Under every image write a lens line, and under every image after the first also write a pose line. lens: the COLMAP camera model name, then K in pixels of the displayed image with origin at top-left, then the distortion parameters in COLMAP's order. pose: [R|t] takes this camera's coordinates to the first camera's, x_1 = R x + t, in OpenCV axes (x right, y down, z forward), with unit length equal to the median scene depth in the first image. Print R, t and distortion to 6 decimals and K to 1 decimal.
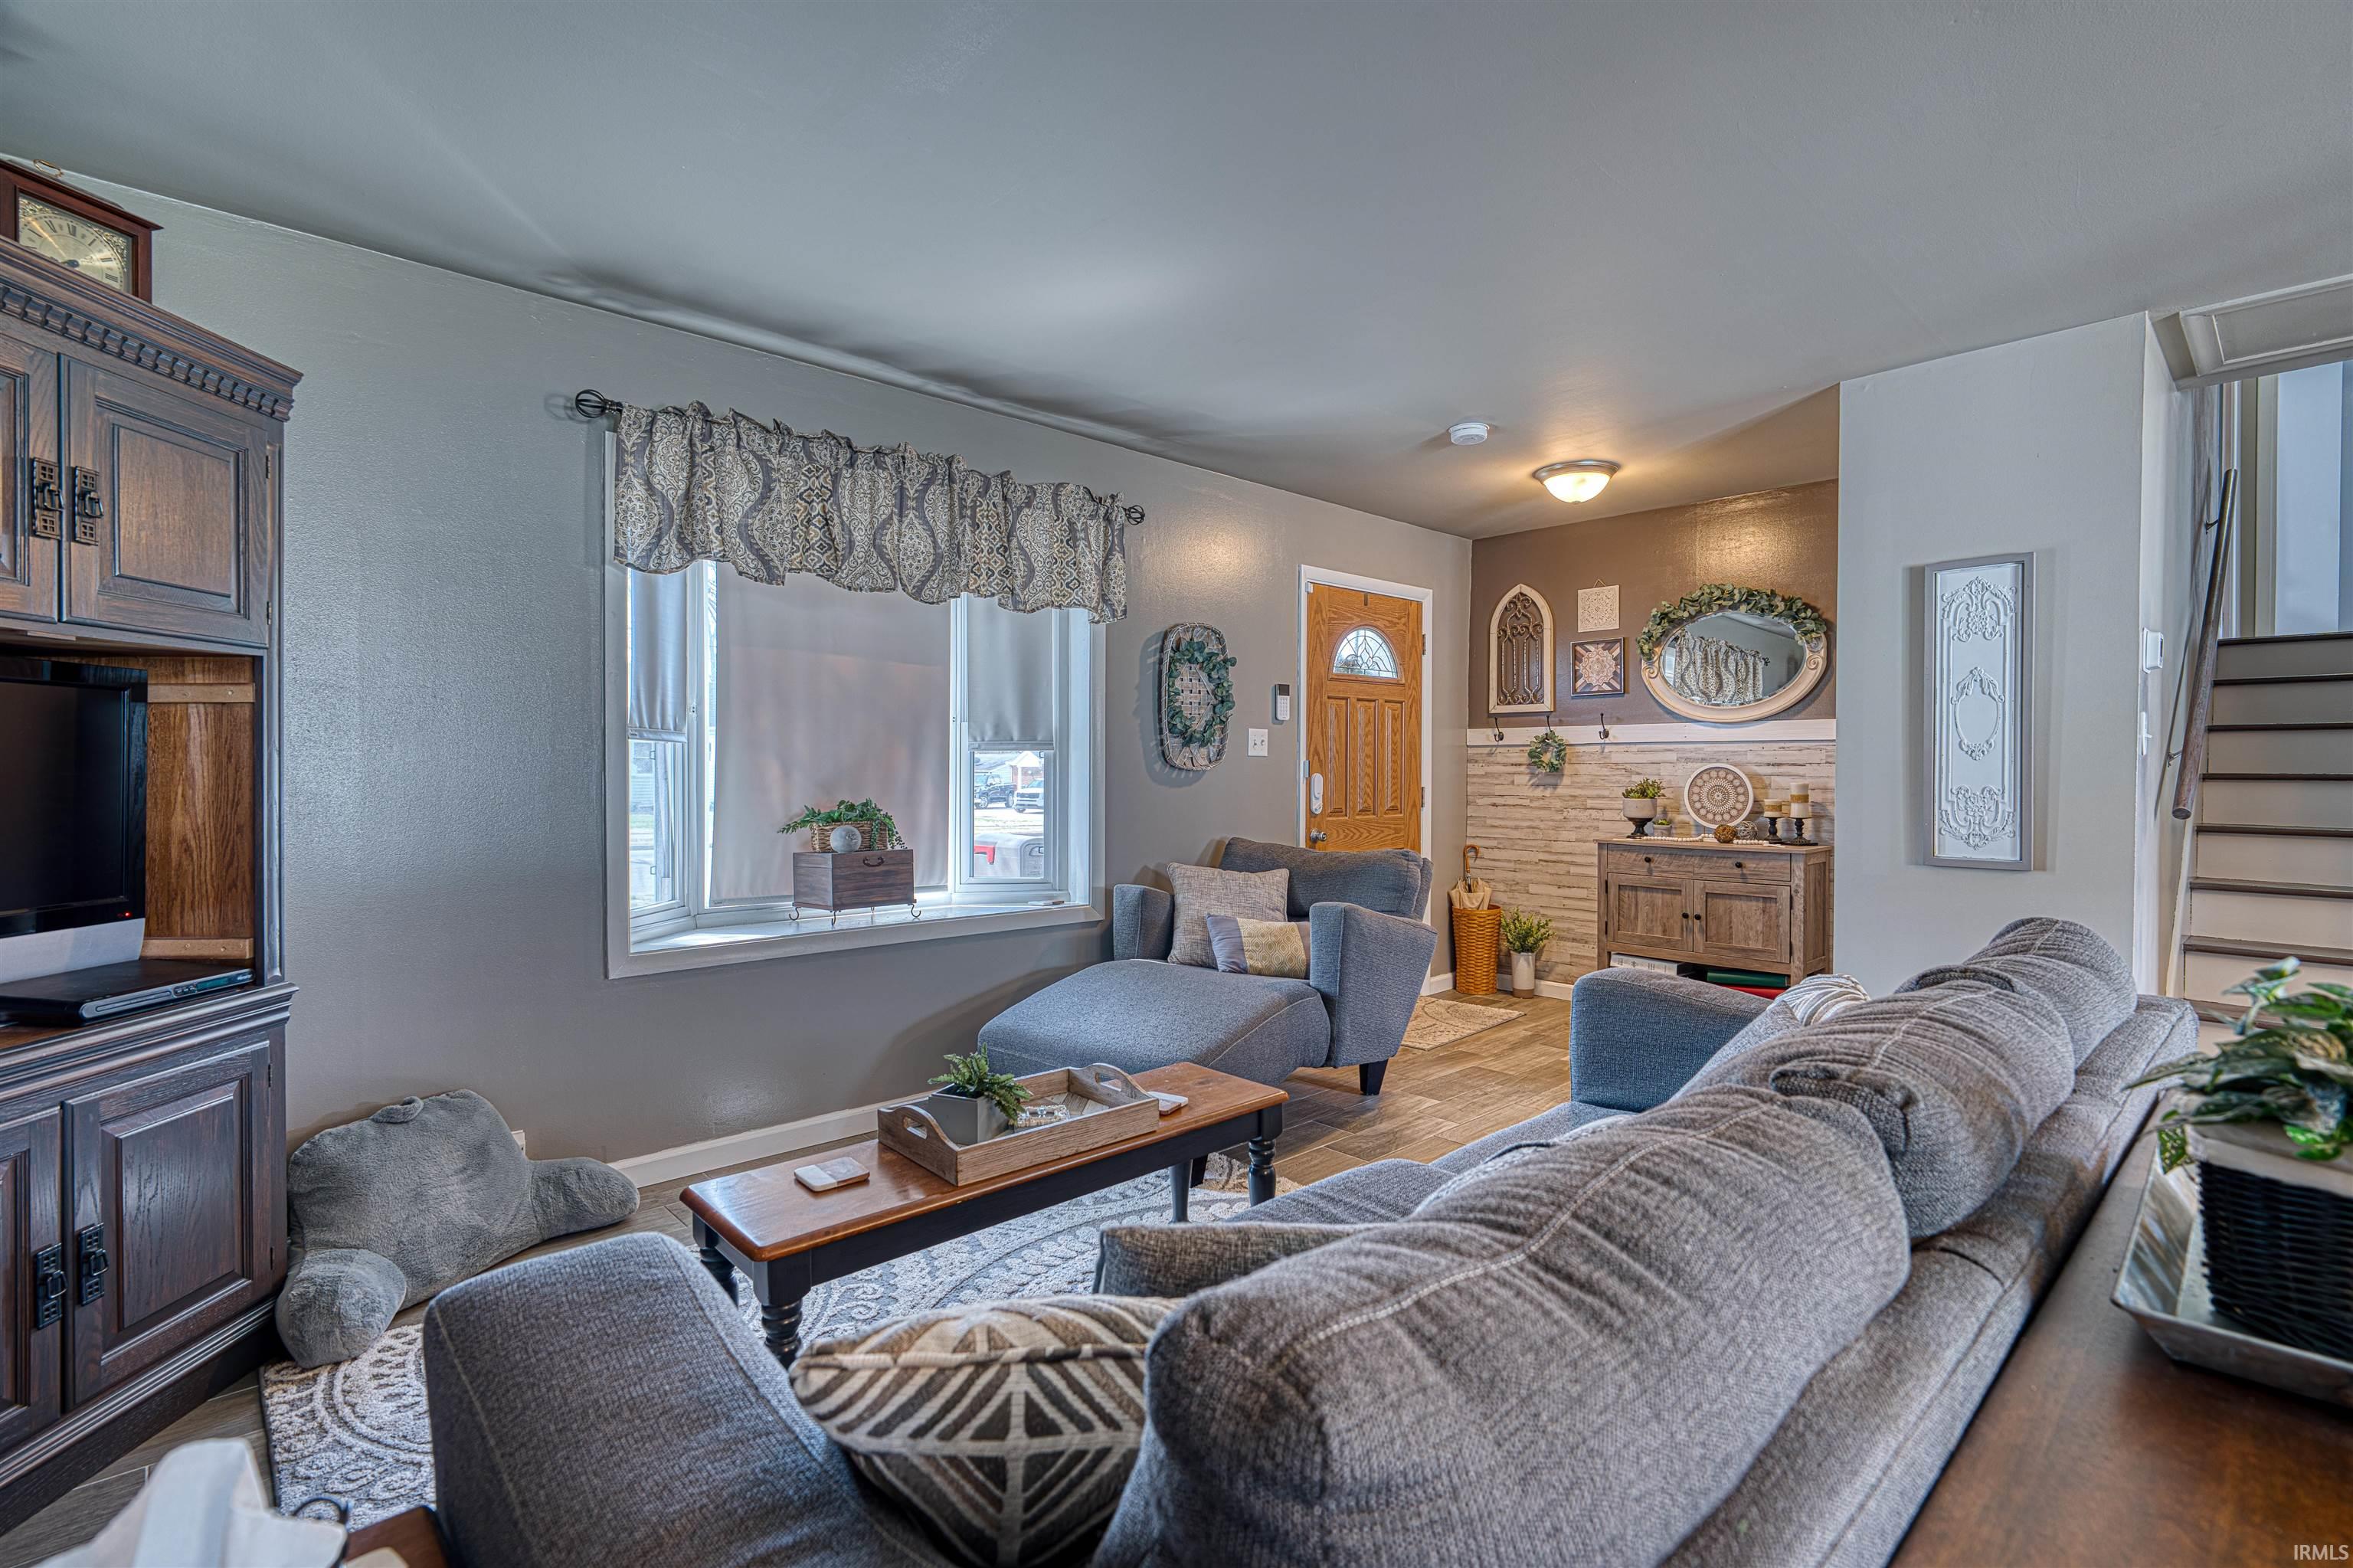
lens RADIAL K [[1085.6, 0, 1172.1], [0, 1085.6, 777.0], [0, 0, 1]] dist [-0.004223, 0.001549]
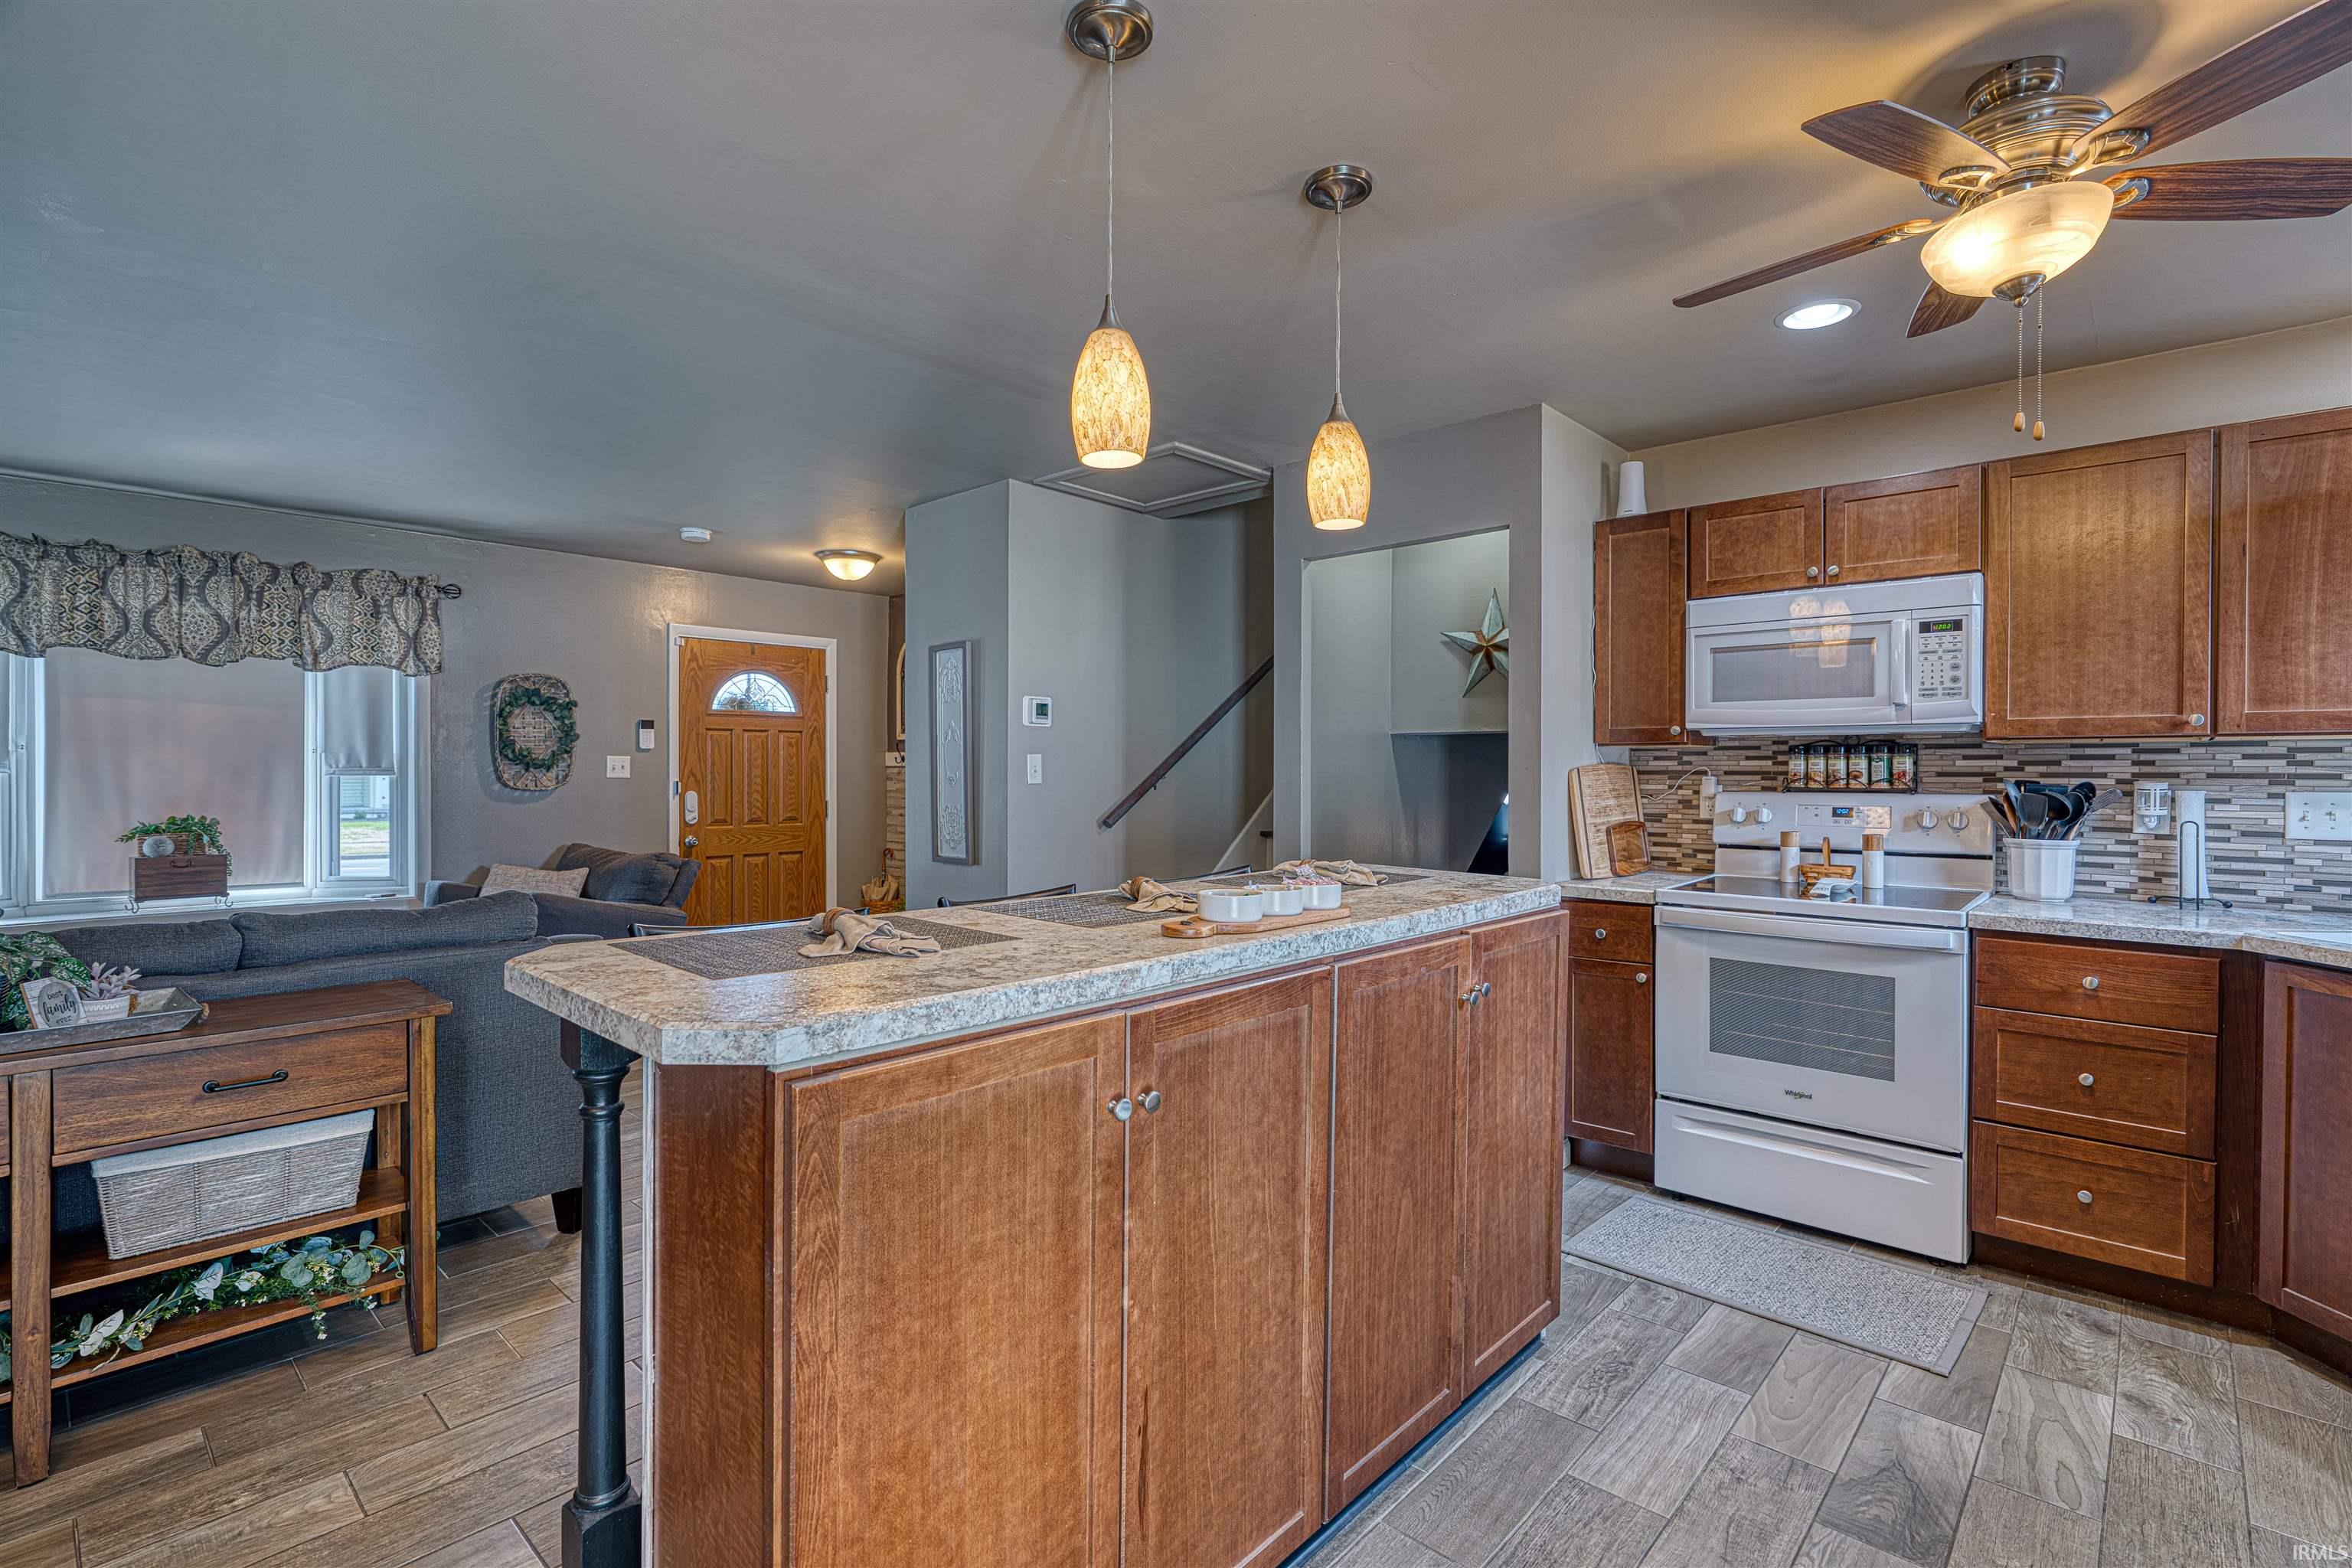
lens RADIAL K [[1085.1, 0, 1179.1], [0, 1085.1, 775.9], [0, 0, 1]] dist [-0.004223, 0.001549]
pose [[0.997532, -0.000314, 0.070207, 0.610146], [0.000512, 0.999996, -0.002795, -0.017328], [-0.070206, 0.002824, 0.997529, -0.275483]]
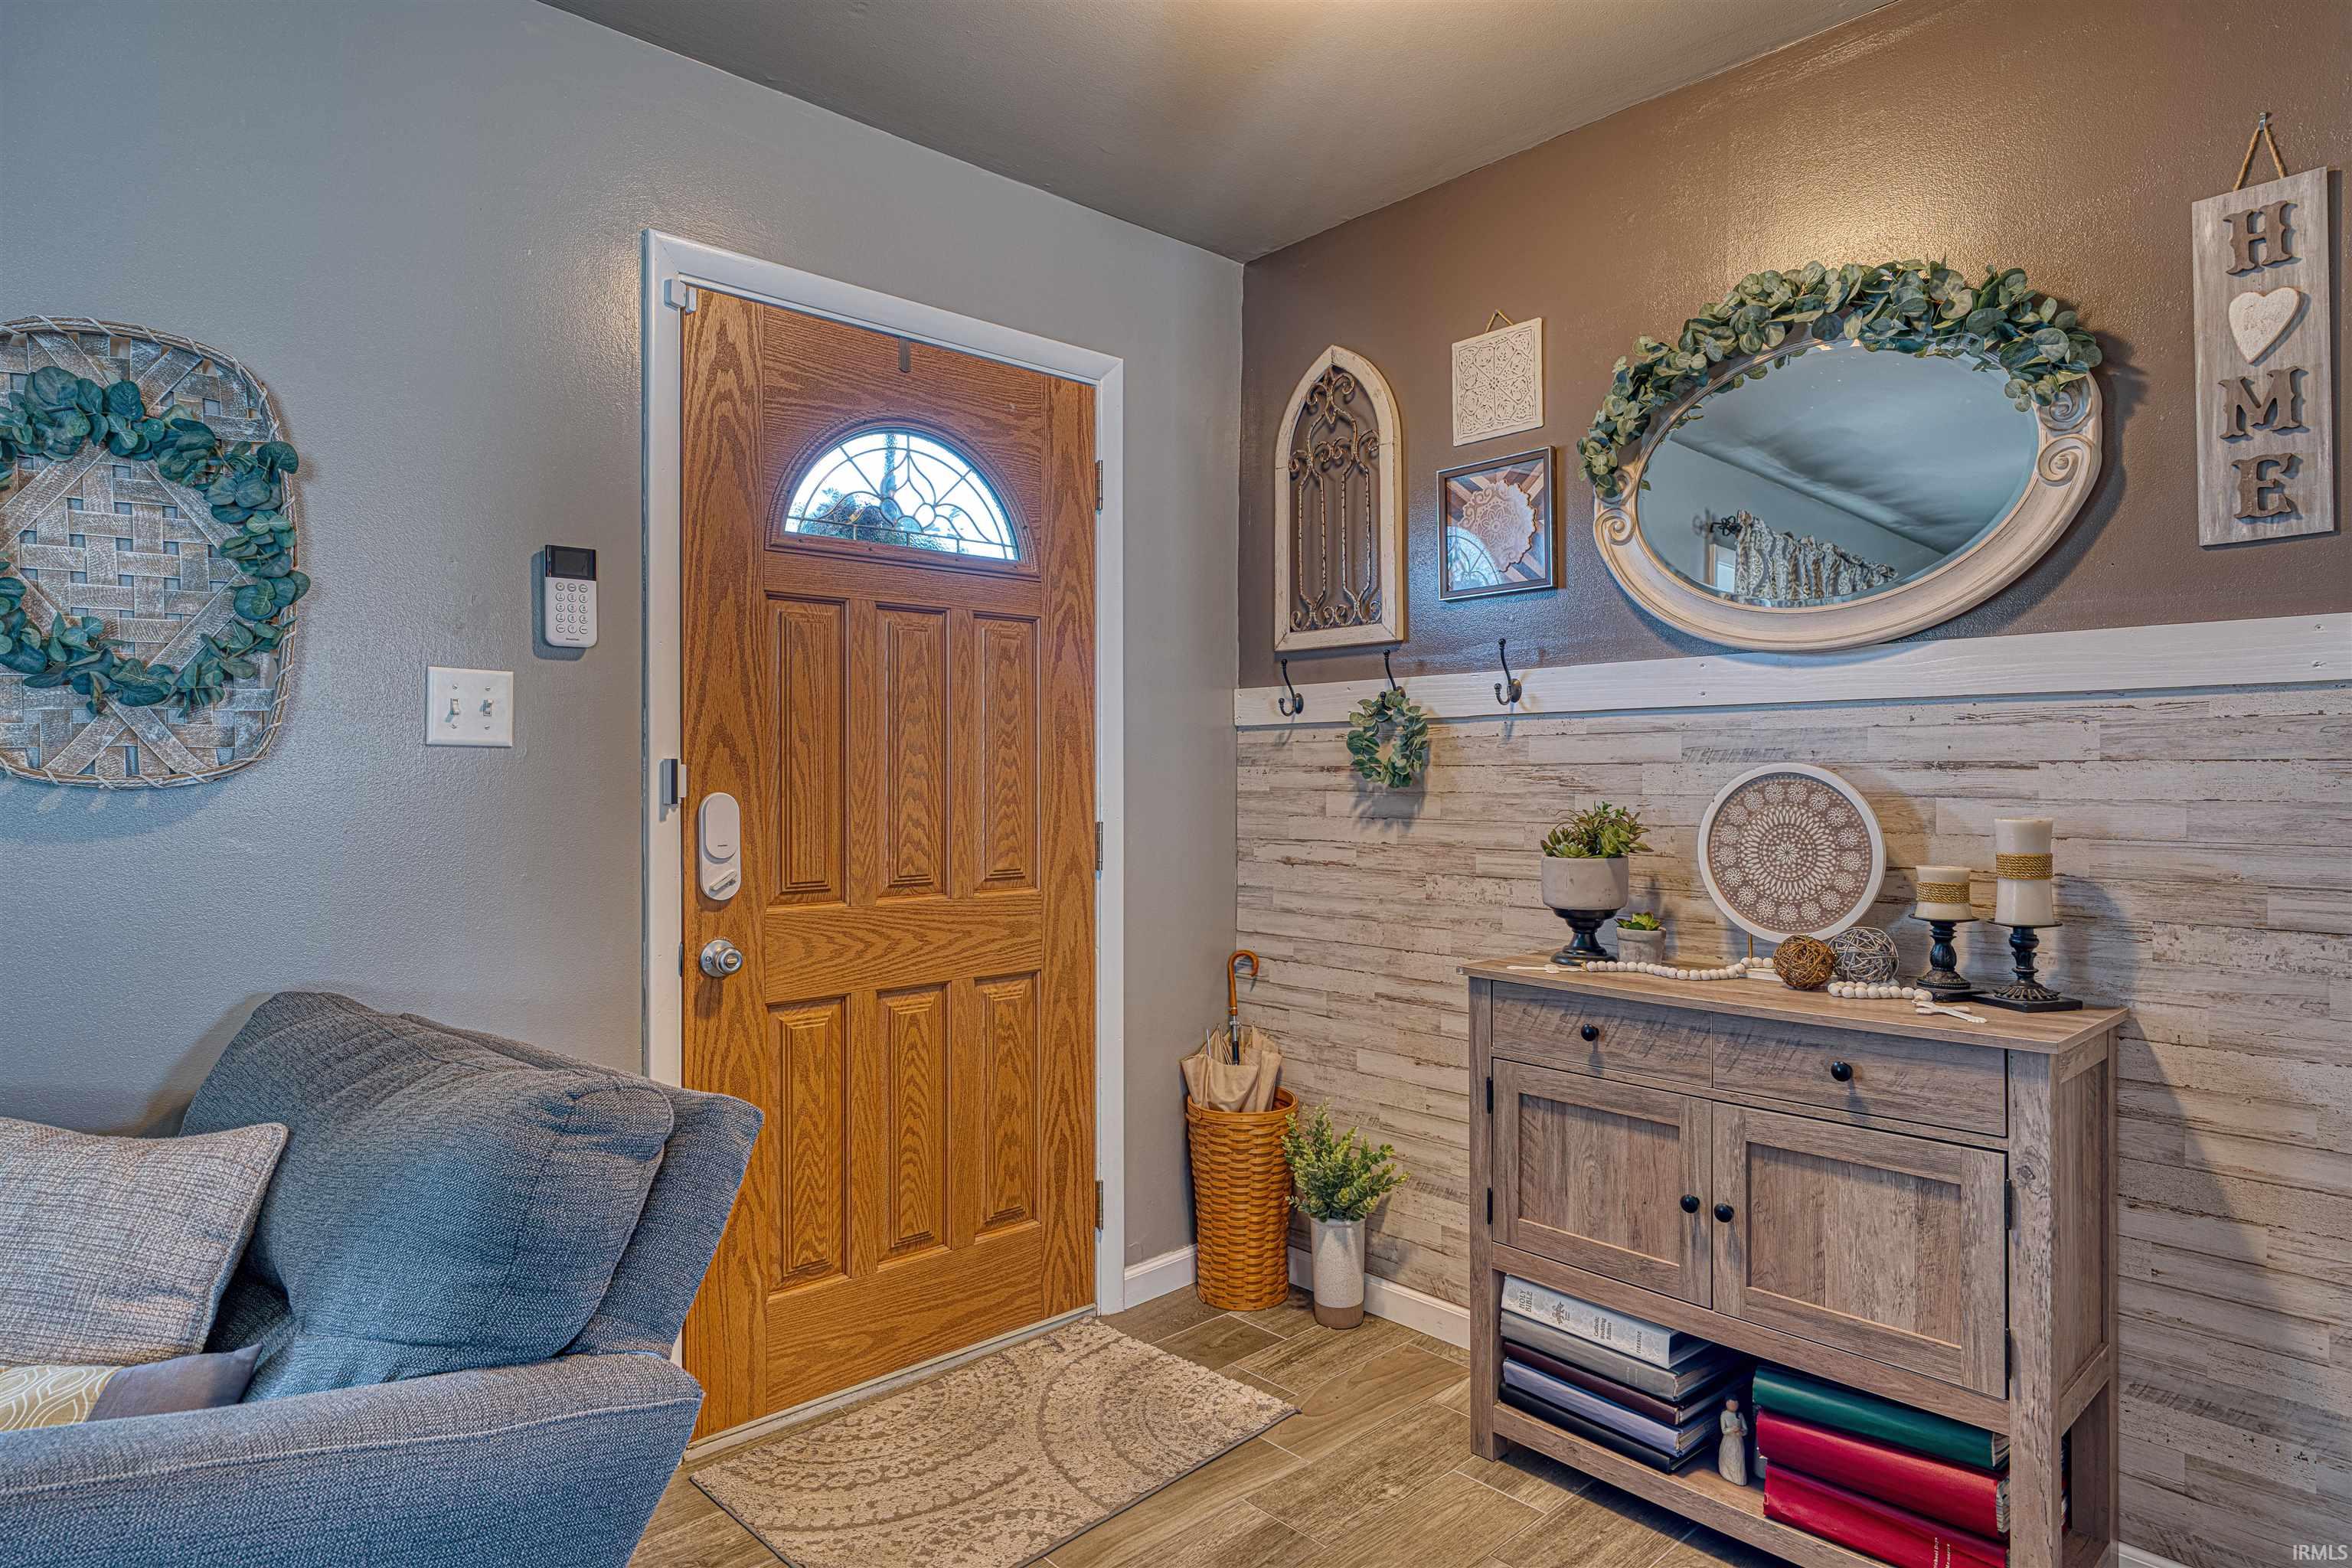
lens RADIAL K [[1288.0, 0, 1175.8], [0, 1288.0, 776.2], [0, 0, 1]] dist [-0.006538, -0.000353]
pose [[0.999919, -0.003229, -0.012335, 0.301981], [0.003133, 0.999965, -0.007772, -0.005450], [0.012360, 0.007733, 0.999894, 0.562971]]
